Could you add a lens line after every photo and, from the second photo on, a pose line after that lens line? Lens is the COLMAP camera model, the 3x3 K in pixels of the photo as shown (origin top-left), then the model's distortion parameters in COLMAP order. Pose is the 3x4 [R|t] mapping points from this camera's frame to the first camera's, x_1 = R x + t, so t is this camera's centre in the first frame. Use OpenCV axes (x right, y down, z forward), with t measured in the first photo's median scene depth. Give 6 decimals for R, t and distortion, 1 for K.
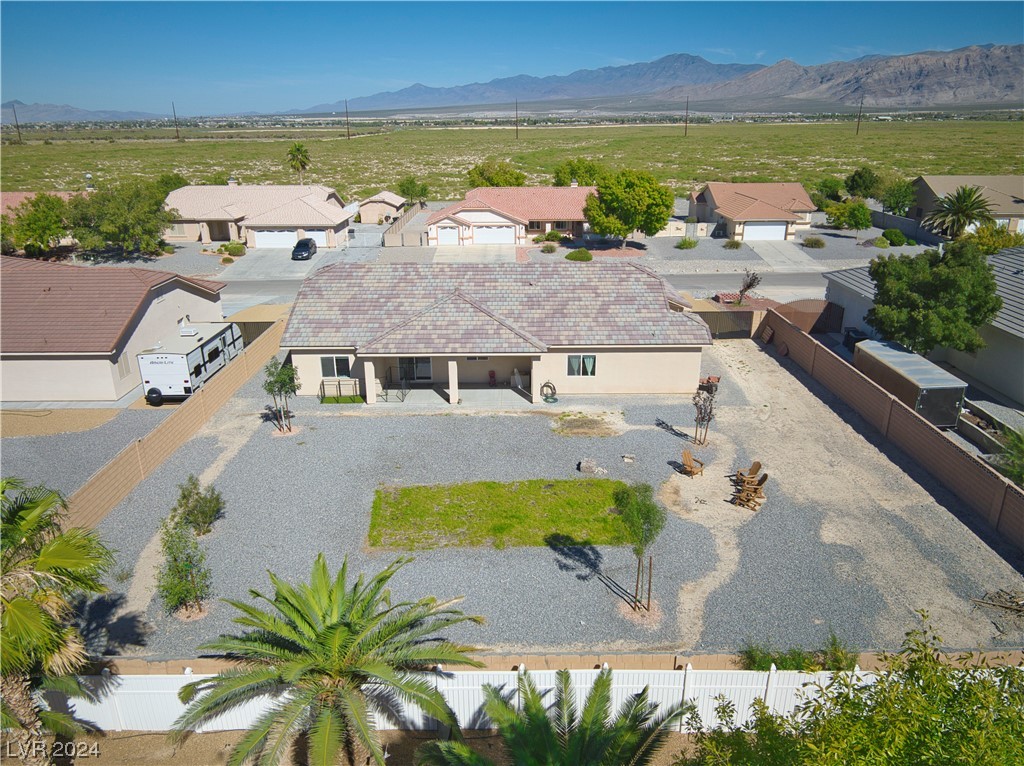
lens RADIAL K [[725.2, 0, 515.6], [0, 725.2, 382.3], [0, 0, 1]] dist [0.023169, -0.039361]
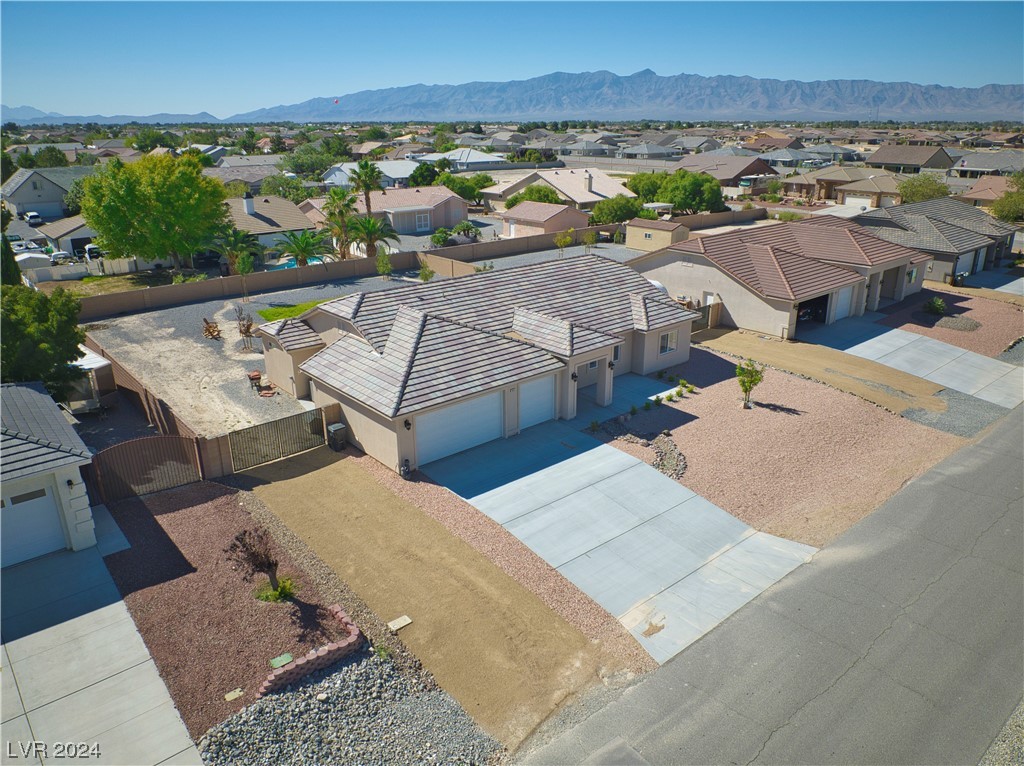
lens RADIAL K [[725.2, 0, 513.6], [0, 725.2, 385.8], [0, 0, 1]] dist [0.023169, -0.039361]
pose [[-0.762309, 0.234606, -0.603195, 0.556404], [-0.209765, 0.792122, 0.573185, -0.604946], [0.612277, 0.563473, -0.554630, 1.620363]]
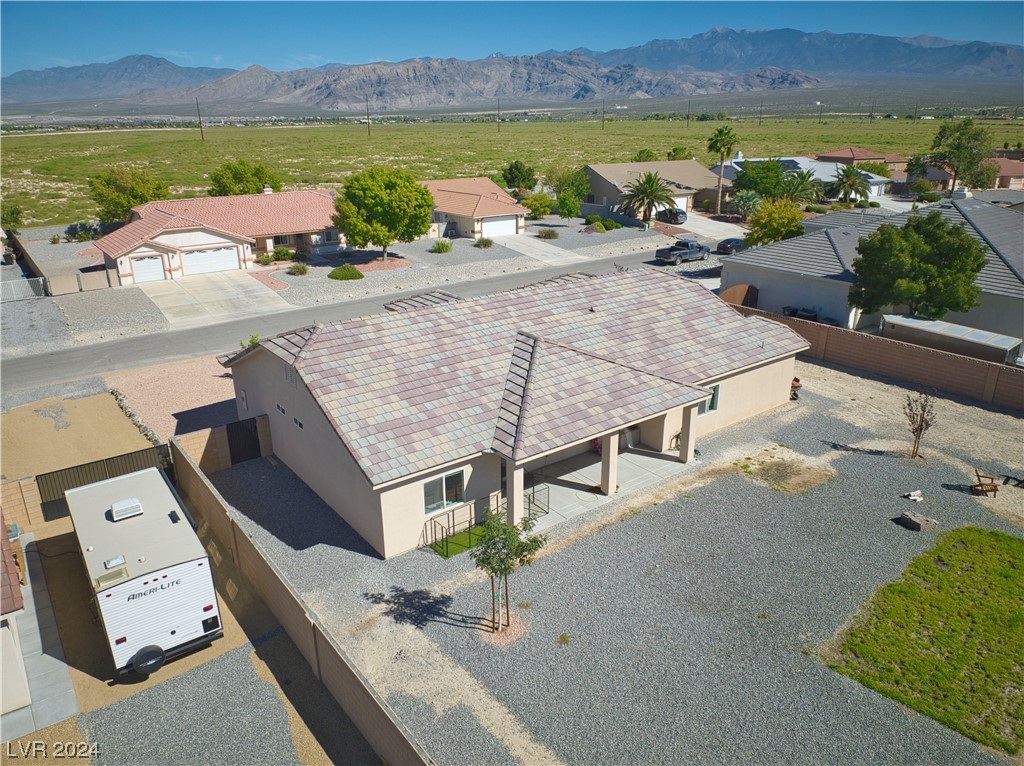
lens RADIAL K [[725.2, 0, 512.0], [0, 725.2, 375.4], [0, 0, 1]] dist [0.023169, -0.039361]
pose [[0.800345, -0.199167, 0.565491, -0.455145], [0.206578, 0.977061, 0.051750, -0.117338], [-0.562826, 0.075400, 0.823129, 0.400016]]
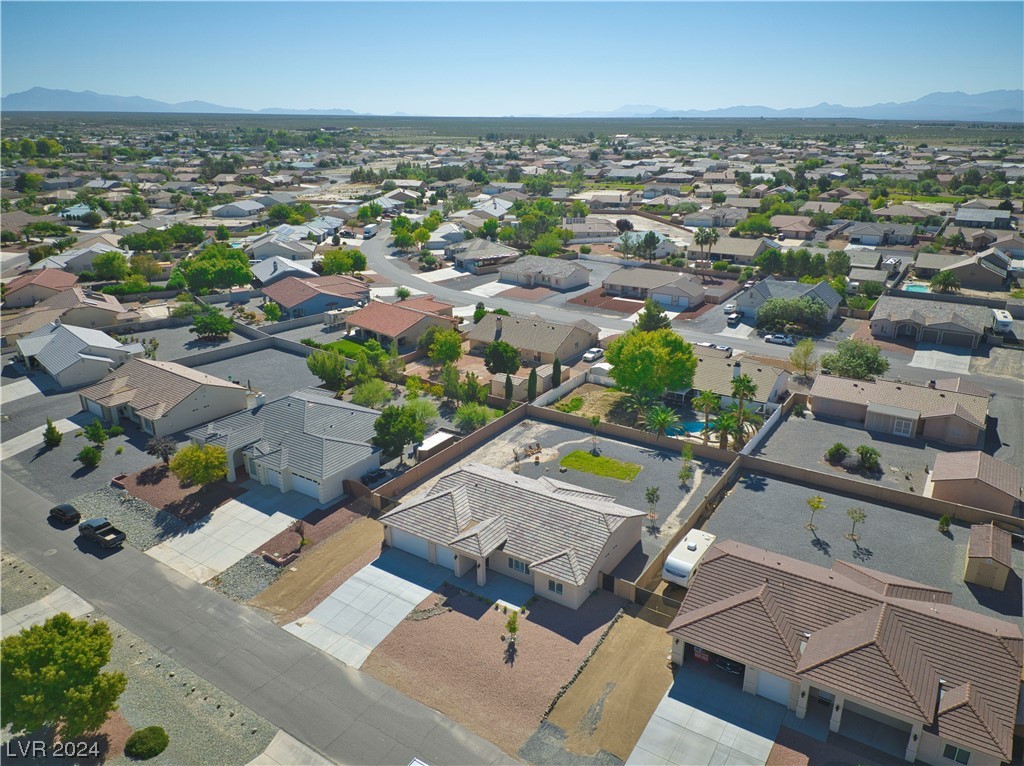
lens RADIAL K [[725.2, 0, 510.1], [0, 725.2, 382.6], [0, 0, 1]] dist [0.023169, -0.039361]
pose [[-0.828787, -0.177669, 0.530610, -0.858263], [0.203123, 0.788049, 0.581137, -1.347982], [-0.521396, 0.589418, -0.617036, 1.889798]]
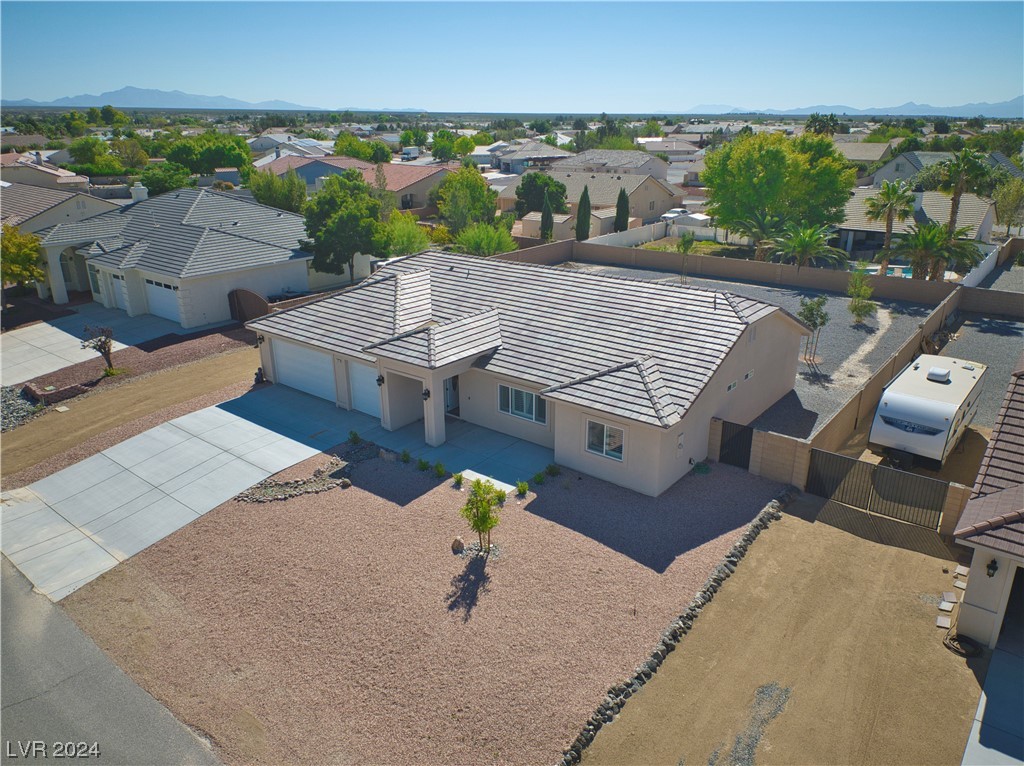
lens RADIAL K [[725.2, 0, 510.7], [0, 725.2, 385.5], [0, 0, 1]] dist [0.023169, -0.039361]
pose [[-0.774527, -0.207952, 0.597381, -0.504729], [0.224778, 0.792289, 0.567233, -0.520261], [-0.591256, 0.573615, -0.566906, 1.525843]]
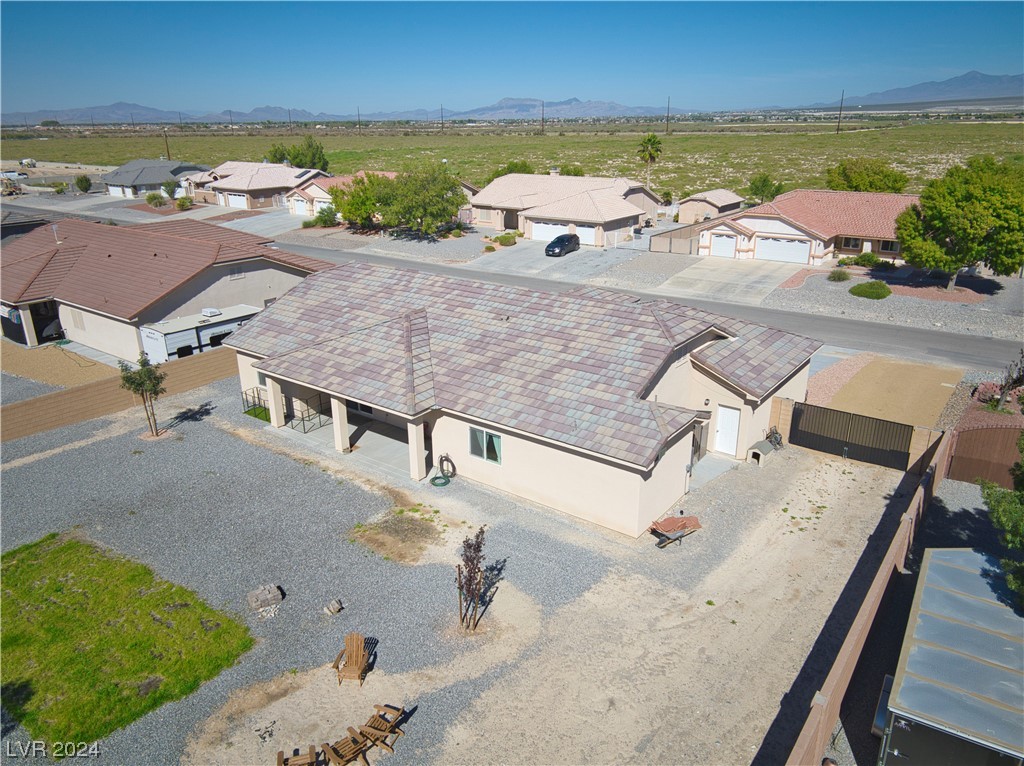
lens RADIAL K [[725.2, 0, 515.2], [0, 725.2, 389.8], [0, 0, 1]] dist [0.023169, -0.039361]
pose [[0.797137, 0.210387, -0.565960, 0.426460], [-0.201530, 0.976286, 0.079070, -0.117030], [0.569173, 0.051028, 0.820633, 0.388705]]
